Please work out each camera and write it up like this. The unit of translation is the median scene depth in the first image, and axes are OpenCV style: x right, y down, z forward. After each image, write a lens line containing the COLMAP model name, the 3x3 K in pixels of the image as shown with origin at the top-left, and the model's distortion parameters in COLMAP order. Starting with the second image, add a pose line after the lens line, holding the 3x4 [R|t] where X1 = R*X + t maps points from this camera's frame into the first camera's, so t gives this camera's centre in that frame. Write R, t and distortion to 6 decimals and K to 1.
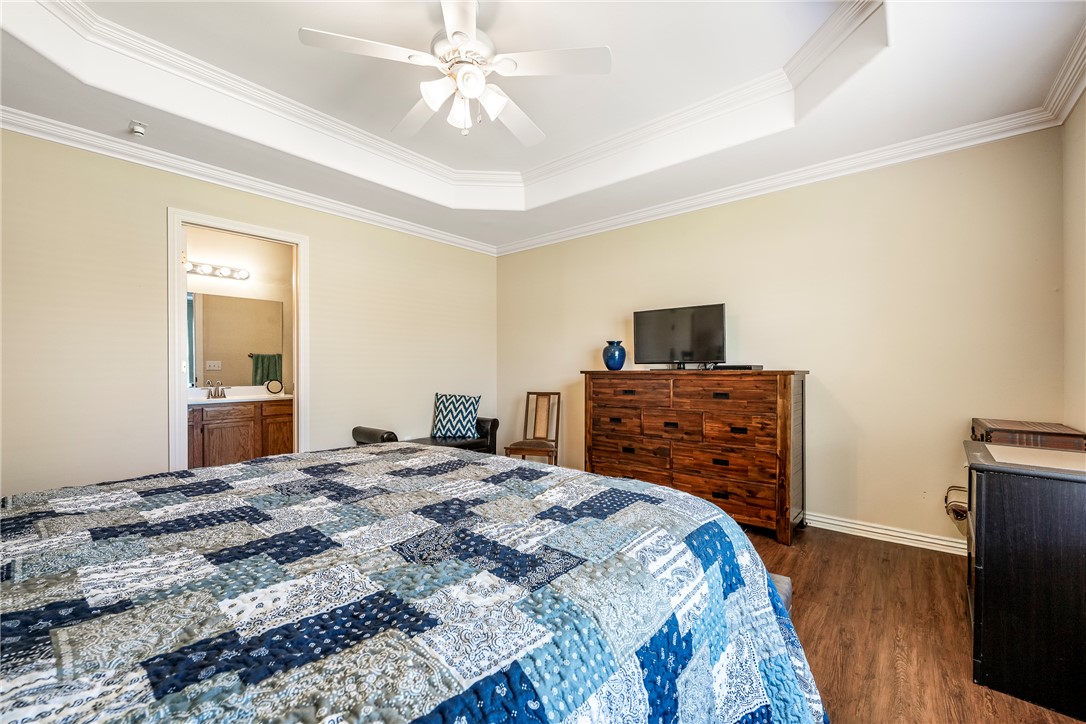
lens RADIAL K [[432.8, 0, 548.3], [0, 432.8, 365.1], [0, 0, 1]] dist [0.002492, 0.000131]
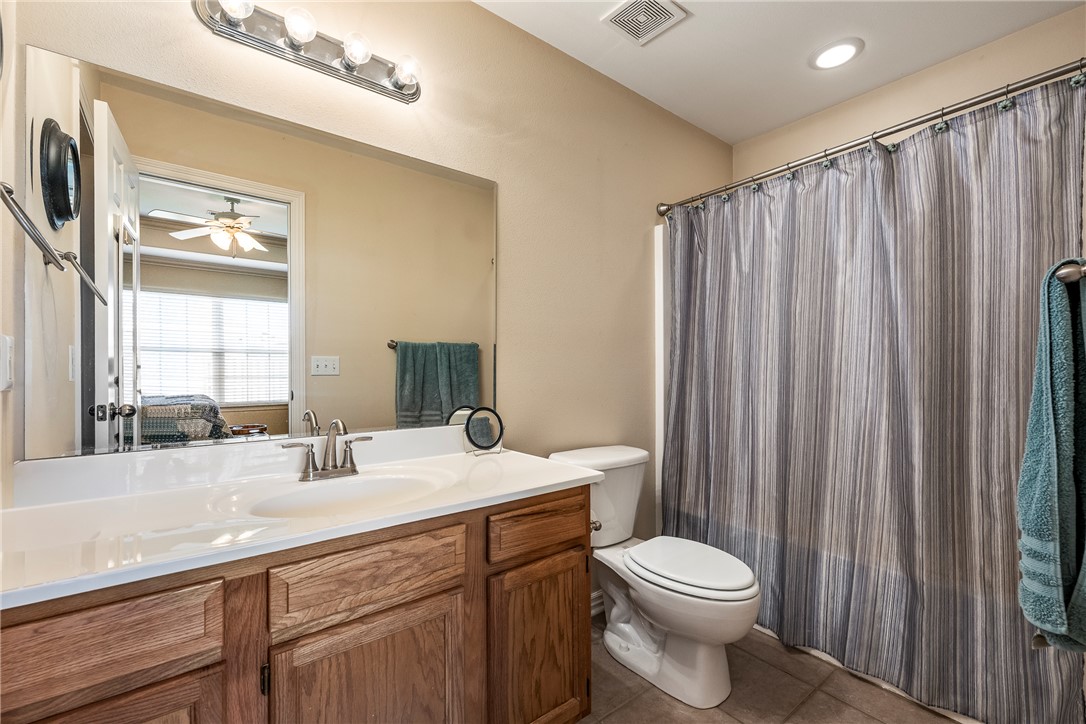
lens RADIAL K [[432.8, 0, 540.3], [0, 432.8, 367.9], [0, 0, 1]] dist [0.002492, 0.000131]
pose [[0.978851, 0.002742, -0.204558, -1.472234], [-0.002541, 0.999996, 0.001247, 0.008616], [0.204560, -0.000701, 0.978854, 1.930893]]
